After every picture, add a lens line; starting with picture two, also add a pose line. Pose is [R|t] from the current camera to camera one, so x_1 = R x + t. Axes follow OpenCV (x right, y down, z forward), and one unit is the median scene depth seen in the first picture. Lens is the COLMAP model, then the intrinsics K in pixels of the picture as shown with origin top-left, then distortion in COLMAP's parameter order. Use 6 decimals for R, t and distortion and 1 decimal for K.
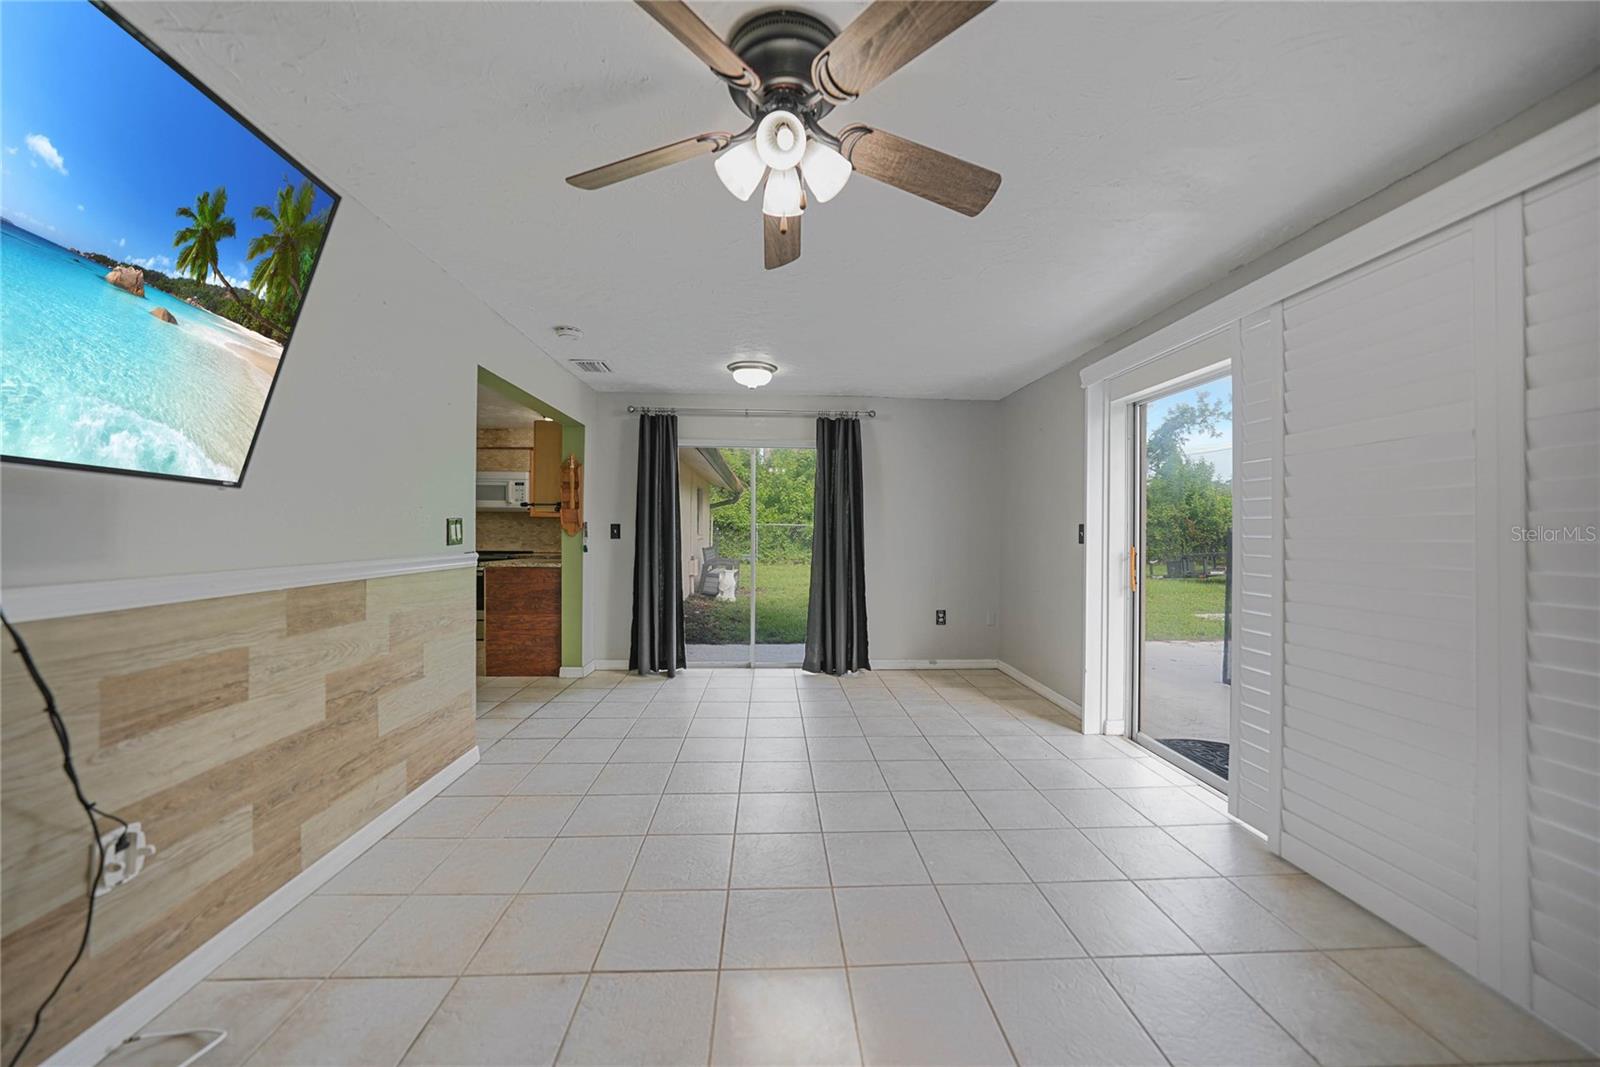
lens RADIAL K [[565.4, 0, 800.0], [0, 565.4, 533.5], [0, 0, 1]] dist [-0.006722, 0.000128]
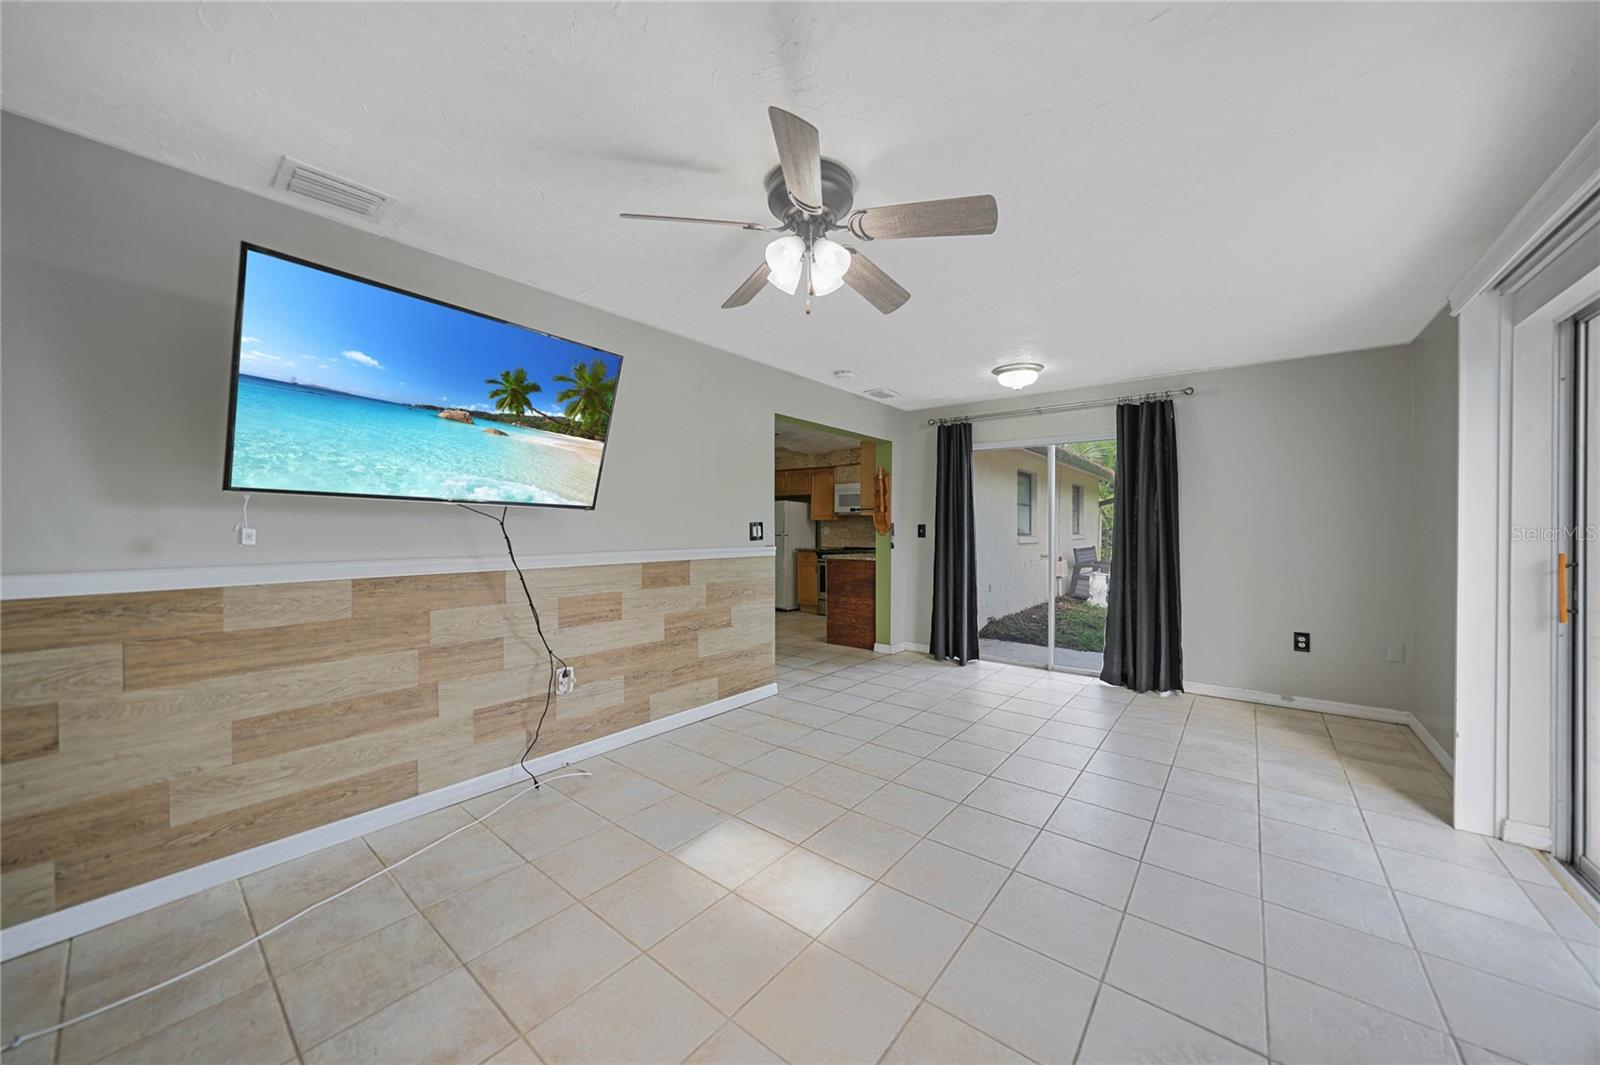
lens RADIAL K [[567.7, 0, 809.6], [0, 567.7, 530.3], [0, 0, 1]] dist [-0.024061, 0.006388]
pose [[0.753030, -0.004622, -0.657970, 0.336243], [0.000635, 0.999980, -0.006297, 0.002595], [0.657986, 0.004324, 0.753017, -0.011597]]
